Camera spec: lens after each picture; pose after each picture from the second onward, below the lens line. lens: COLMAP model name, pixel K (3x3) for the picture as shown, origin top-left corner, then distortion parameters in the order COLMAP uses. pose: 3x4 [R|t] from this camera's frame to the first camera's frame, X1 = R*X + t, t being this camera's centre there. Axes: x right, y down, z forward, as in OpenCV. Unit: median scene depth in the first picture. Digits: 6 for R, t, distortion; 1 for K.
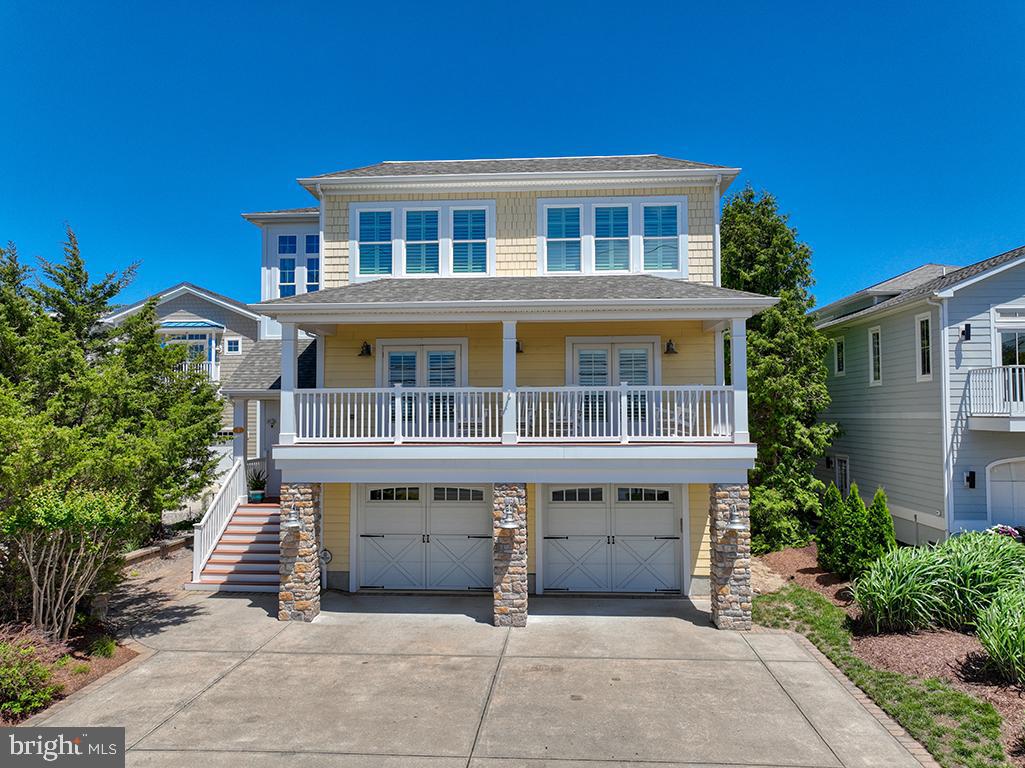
lens RADIAL K [[721.1, 0, 515.8], [0, 721.1, 383.1], [0, 0, 1]] dist [-0.000134, 0.005561]
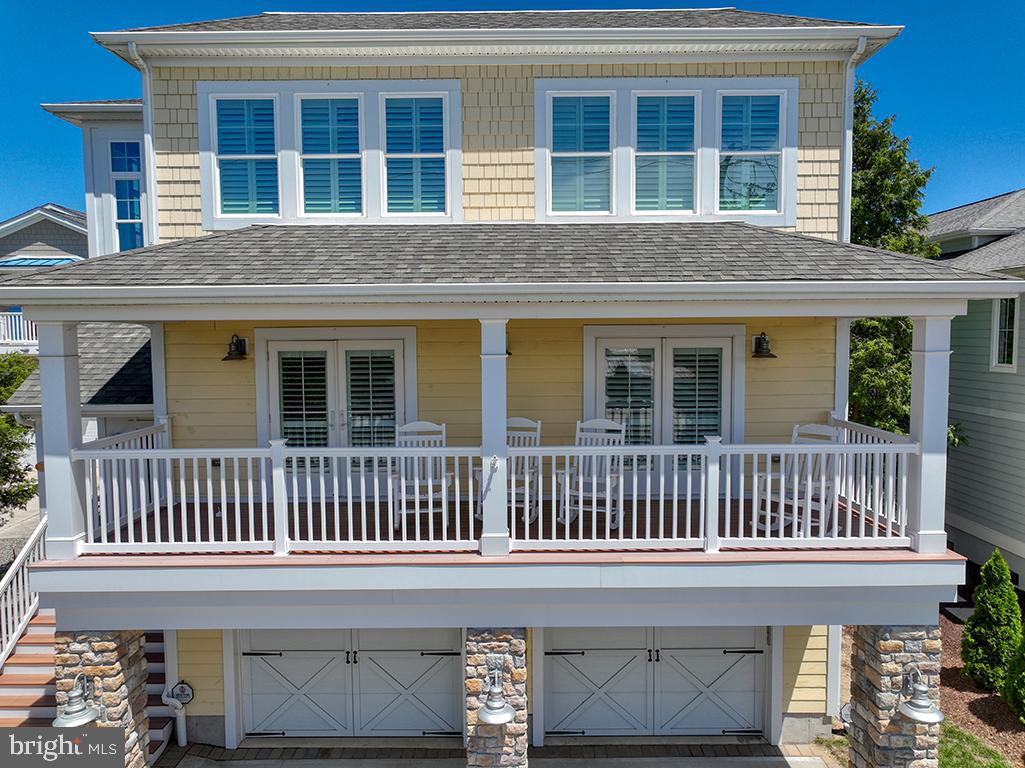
lens RADIAL K [[721.1, 0, 515.8], [0, 721.1, 383.1], [0, 0, 1]] dist [-0.000134, 0.005561]
pose [[0.998298, -0.007733, 0.057797, -0.019683], [0.001030, 0.993351, 0.115120, -0.085195], [-0.058302, -0.114864, 0.991669, 0.417224]]
